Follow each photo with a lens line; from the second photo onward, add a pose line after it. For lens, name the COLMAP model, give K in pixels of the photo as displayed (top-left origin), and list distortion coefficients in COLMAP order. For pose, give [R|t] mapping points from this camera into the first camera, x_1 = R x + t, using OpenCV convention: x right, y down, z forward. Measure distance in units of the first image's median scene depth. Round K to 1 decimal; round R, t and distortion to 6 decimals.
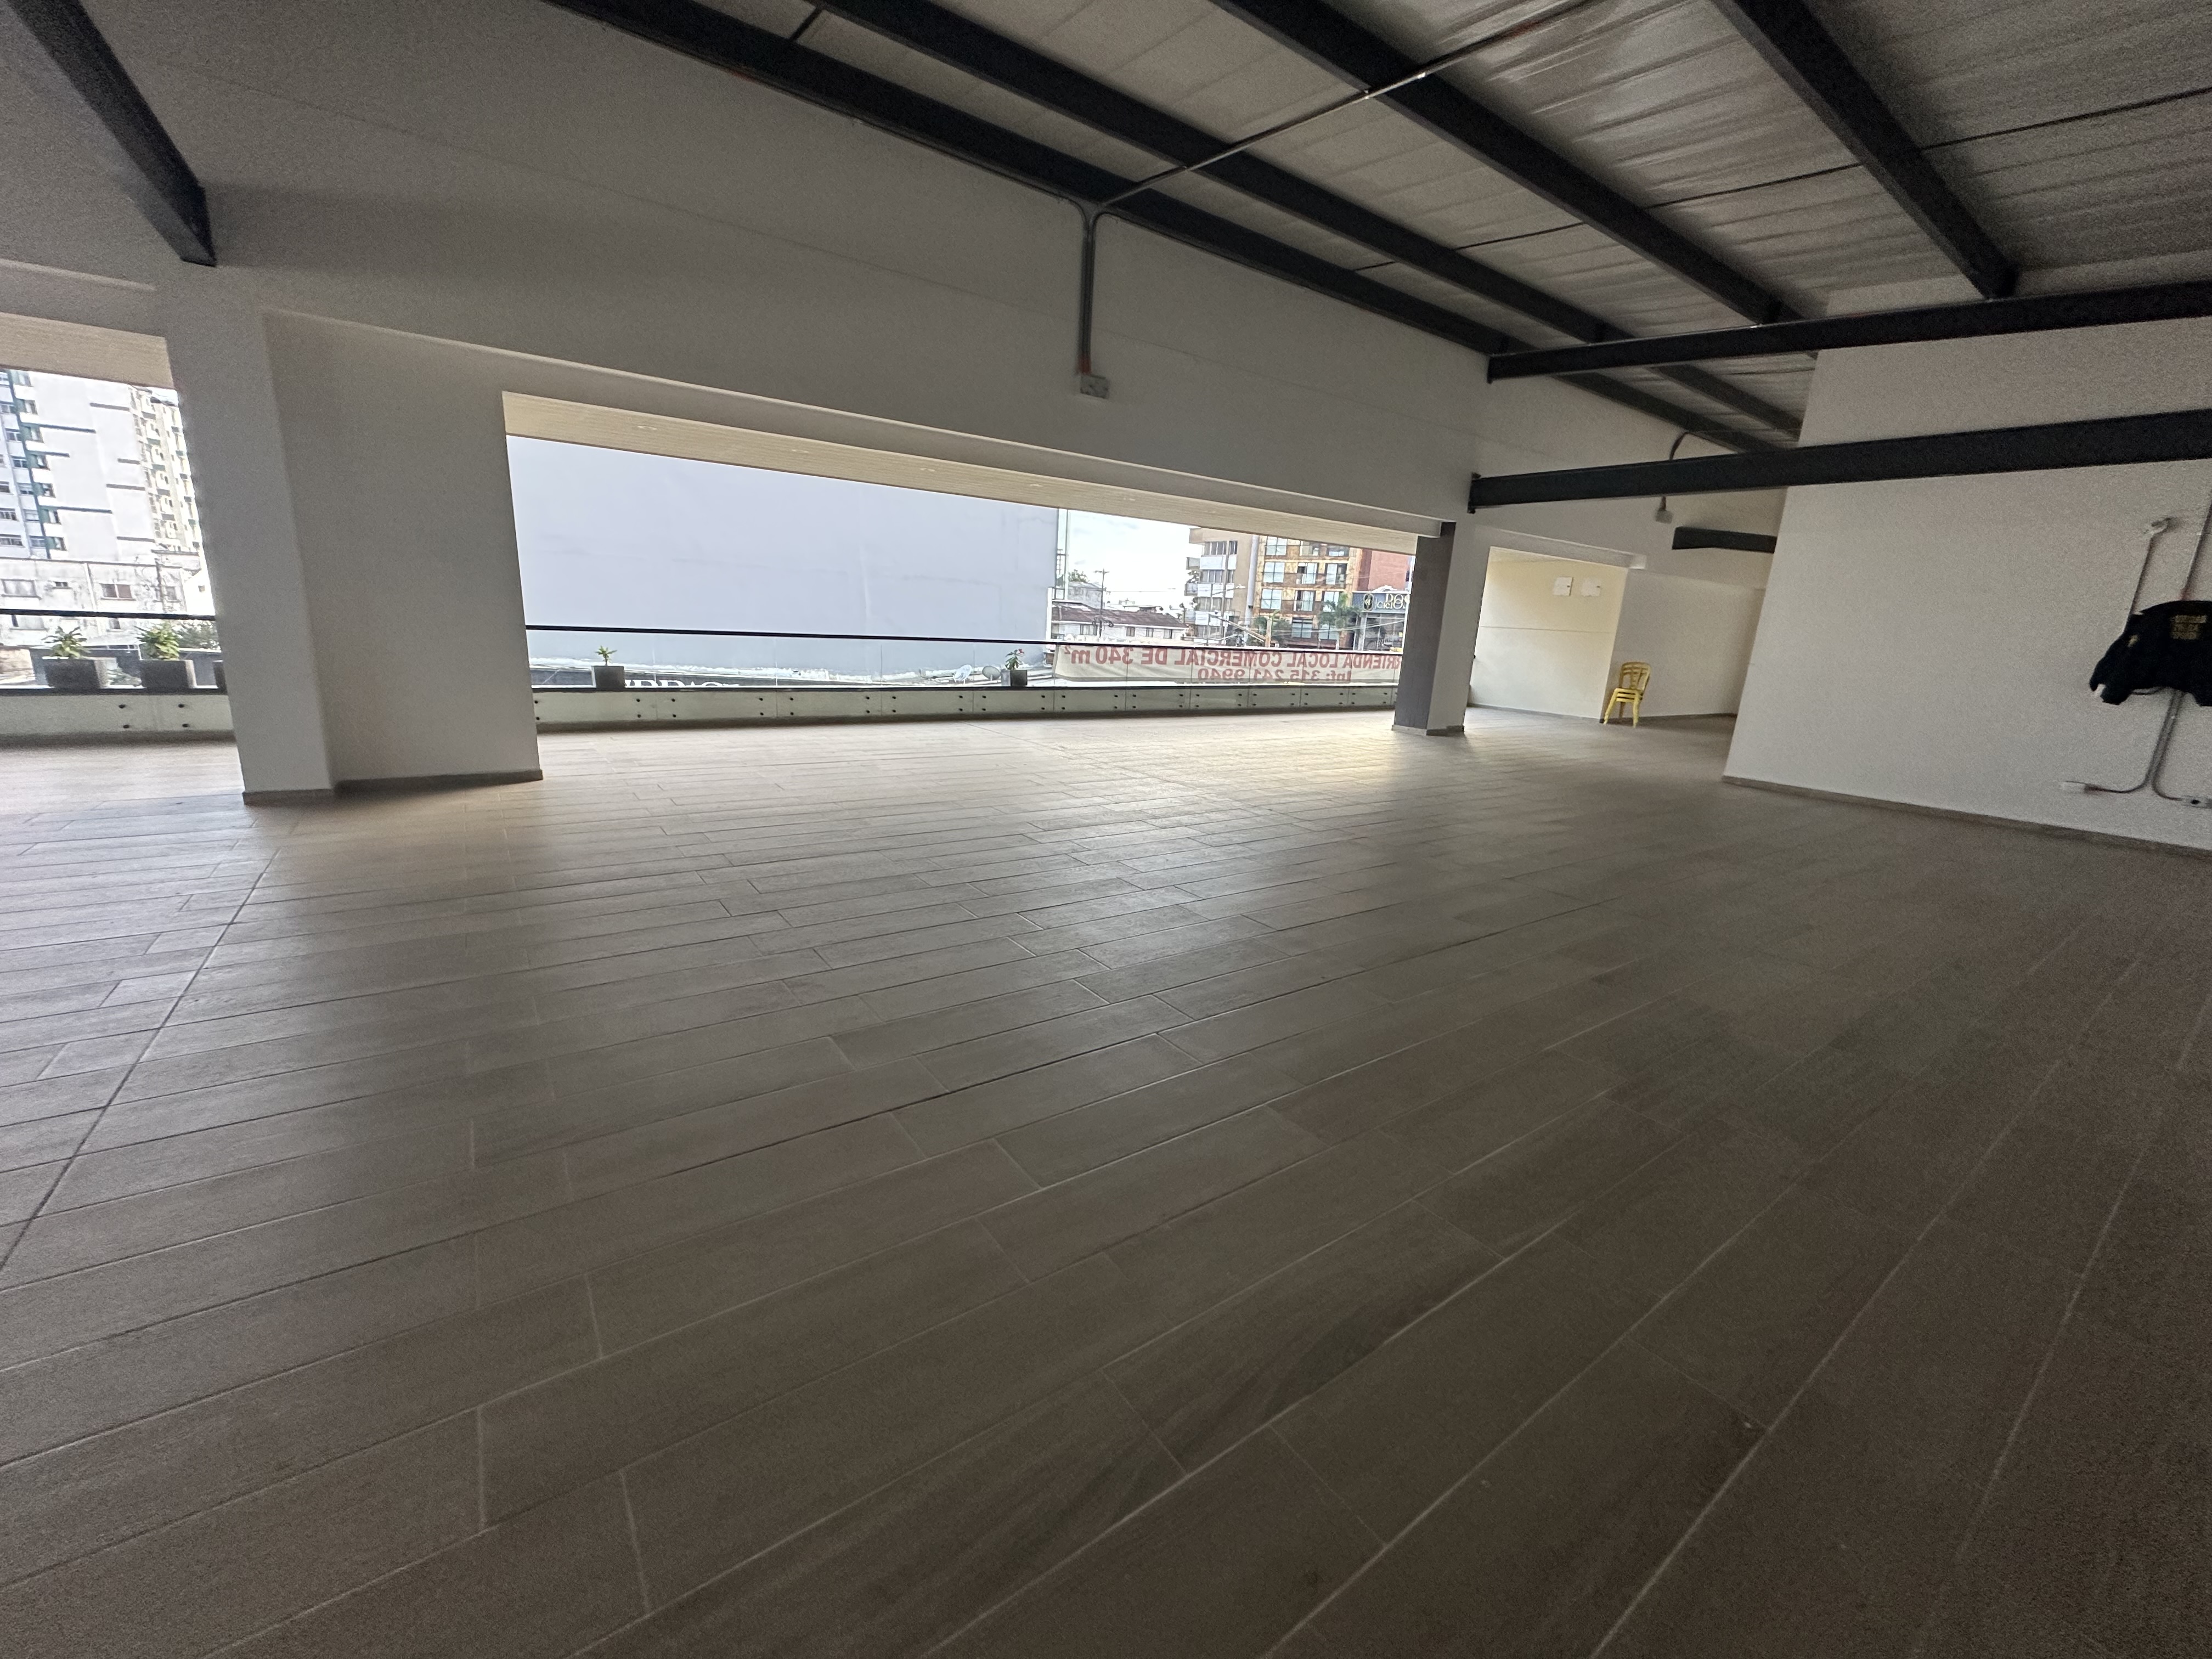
lens RADIAL K [[881.1, 0, 1105.9], [0, 881.1, 829.4], [0, 0, 1]] dist [-0.003808, 0.000973]
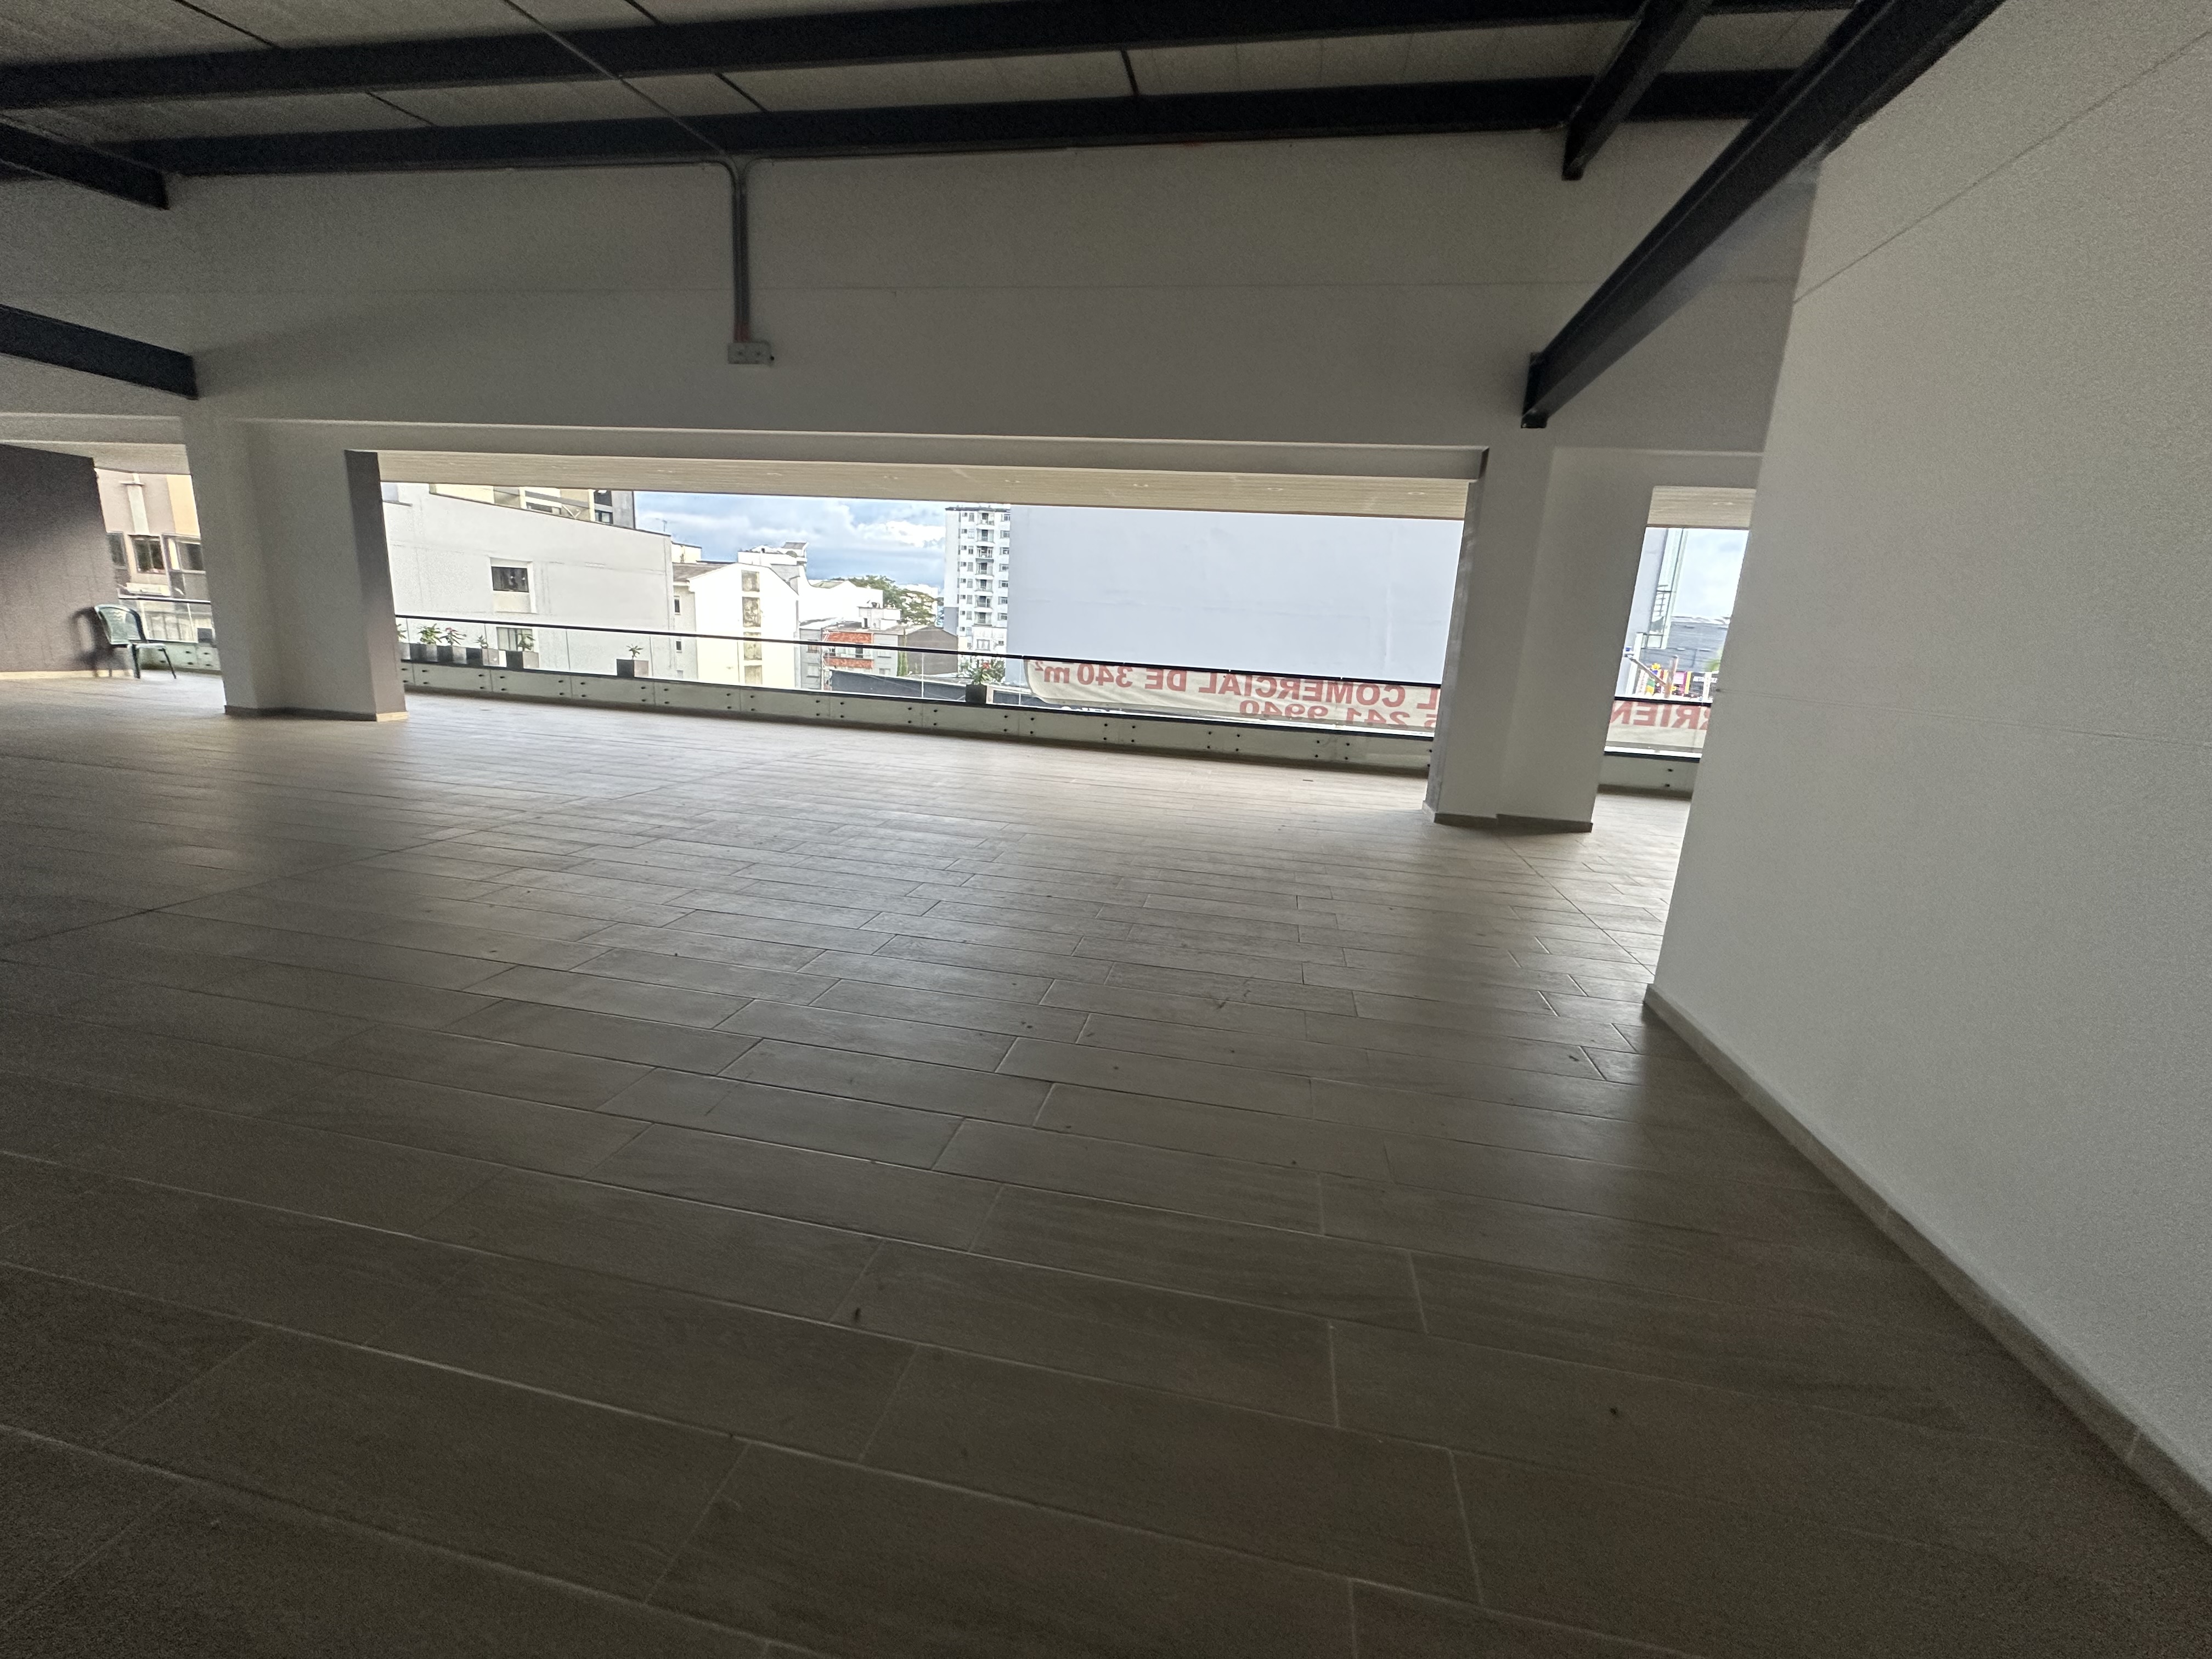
lens RADIAL K [[881.1, 0, 1105.0], [0, 881.1, 826.7], [0, 0, 1]] dist [-0.003808, 0.000973]
pose [[0.694772, 0.143145, -0.704842, 0.587887], [-0.192114, 0.981322, 0.009926, -0.064302], [0.693098, 0.128514, 0.709295, 0.417134]]
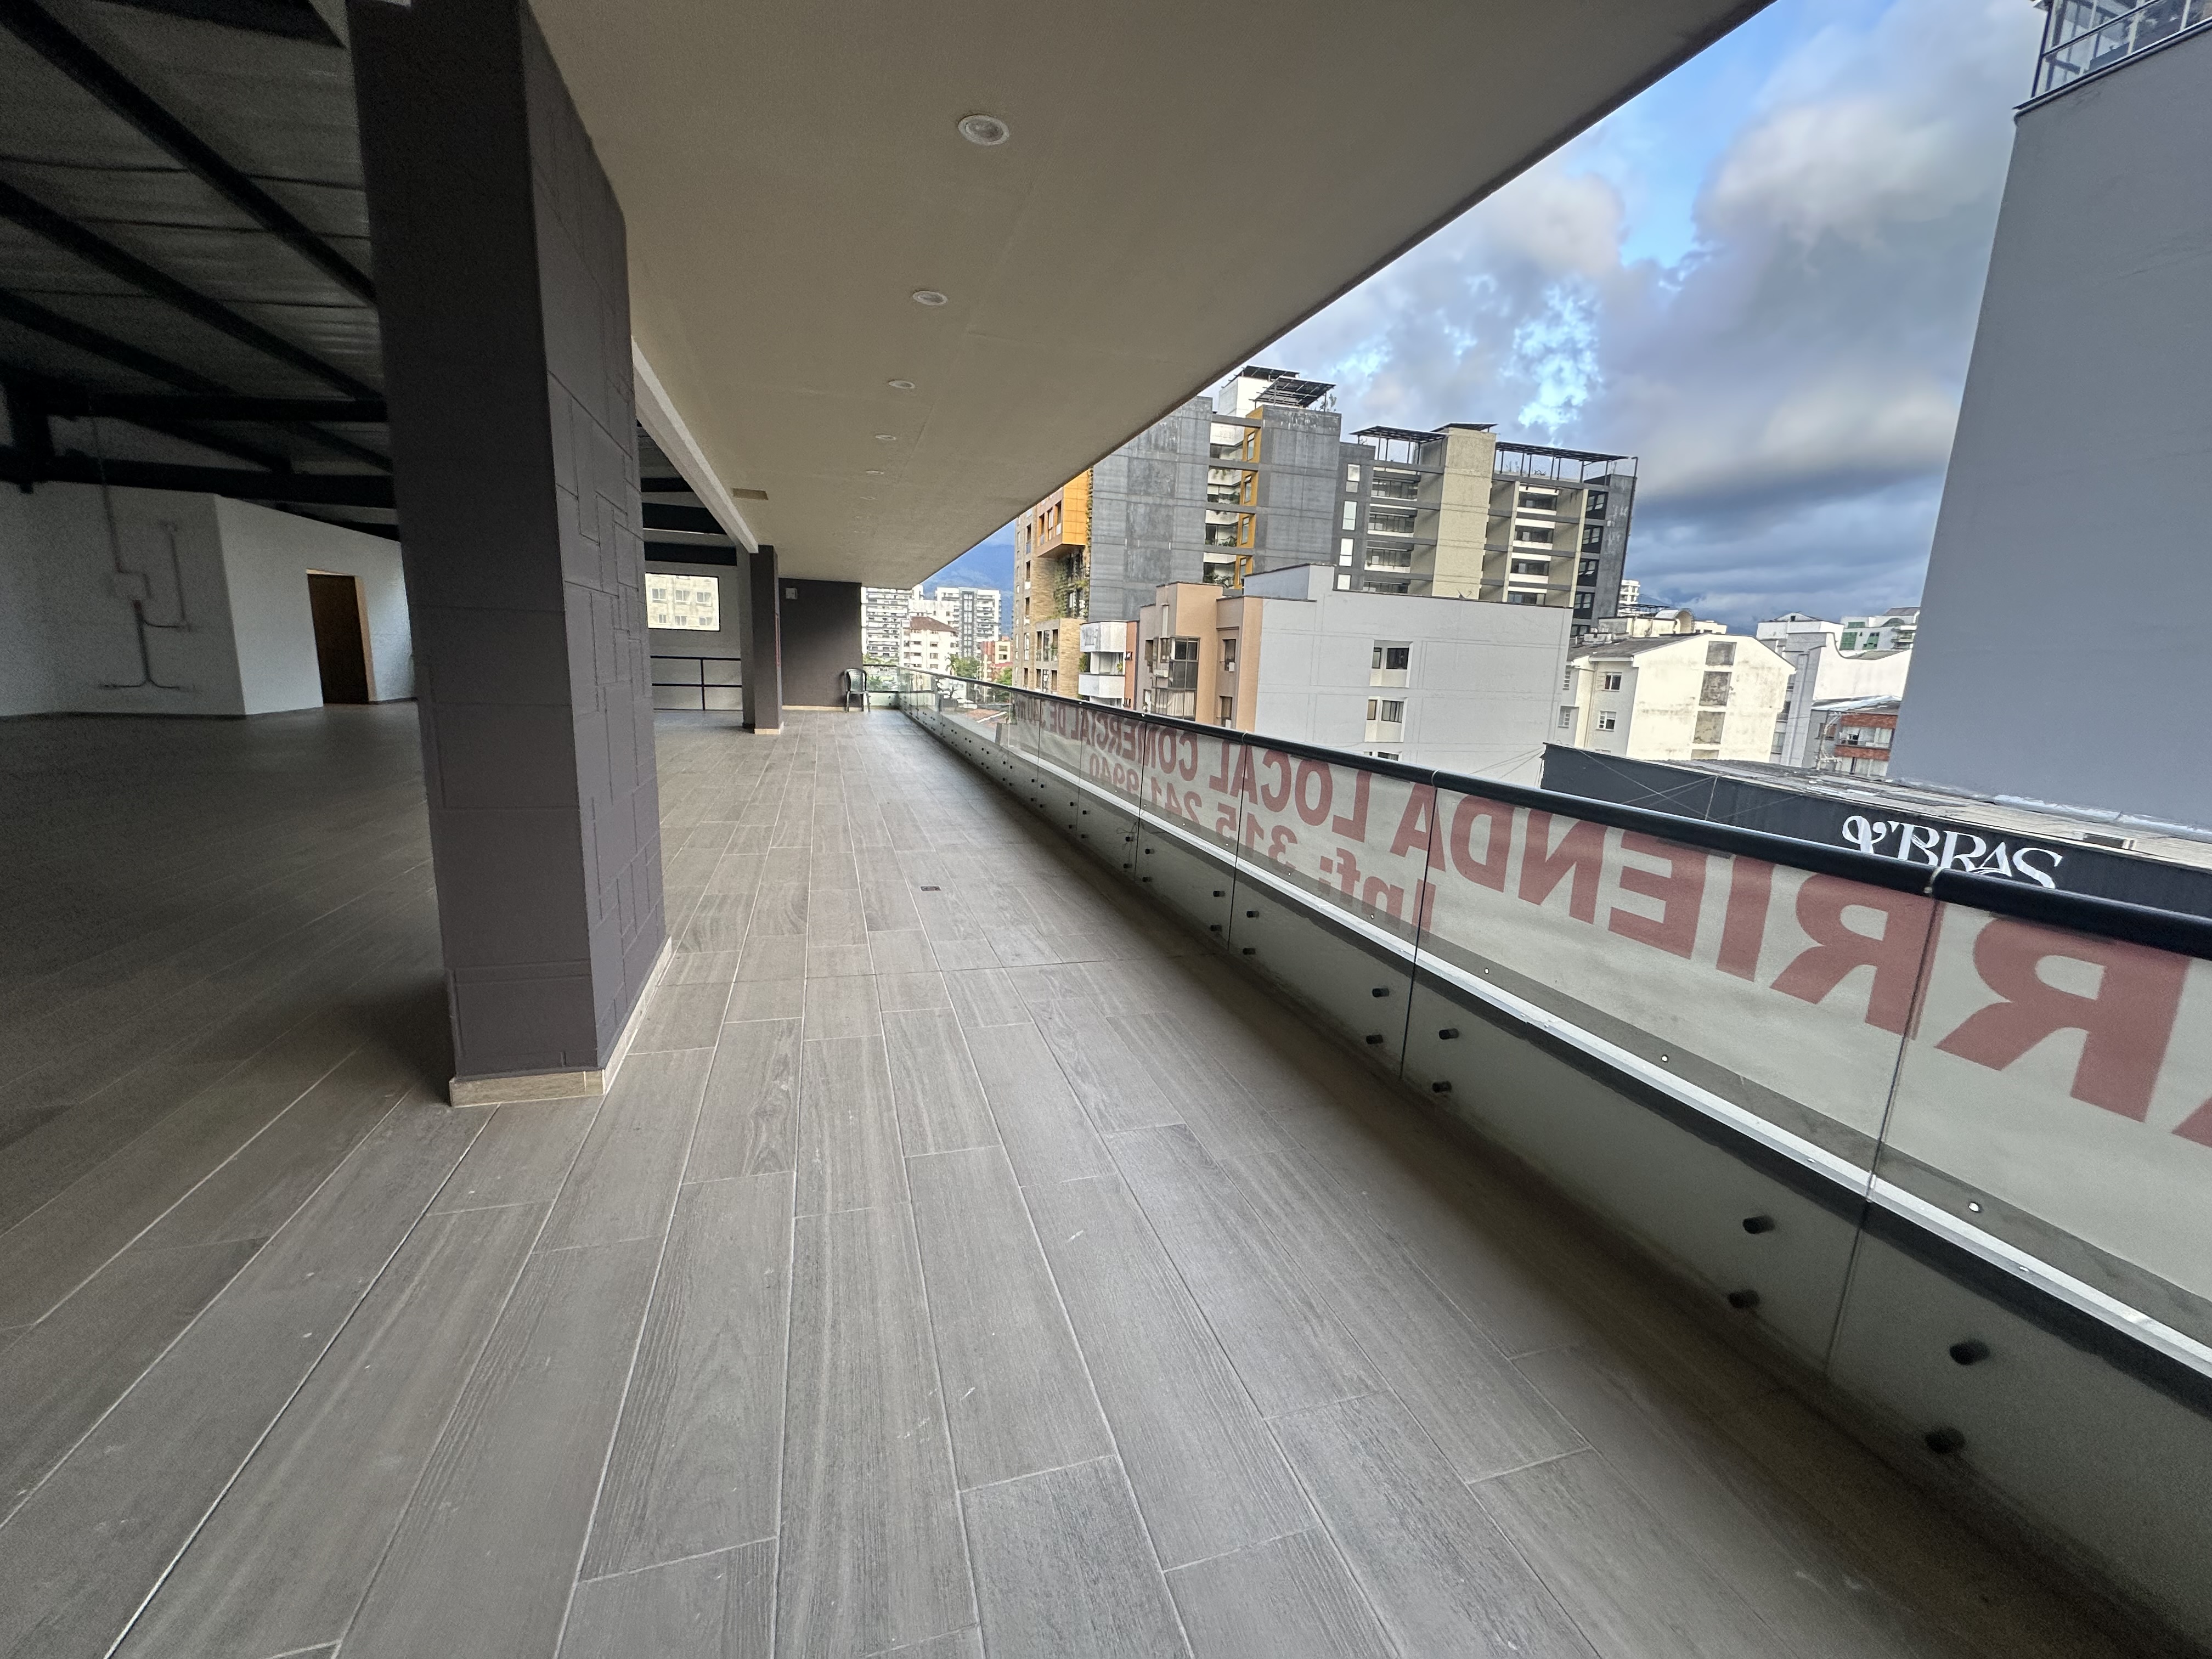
lens RADIAL K [[881.1, 0, 1107.0], [0, 881.1, 830.9], [0, 0, 1]] dist [-0.003808, 0.000973]
pose [[-0.299986, 0.113994, -0.947108, 0.540254], [-0.280893, 0.938262, 0.201899, -0.245205], [0.911651, 0.326603, -0.249446, 1.169278]]
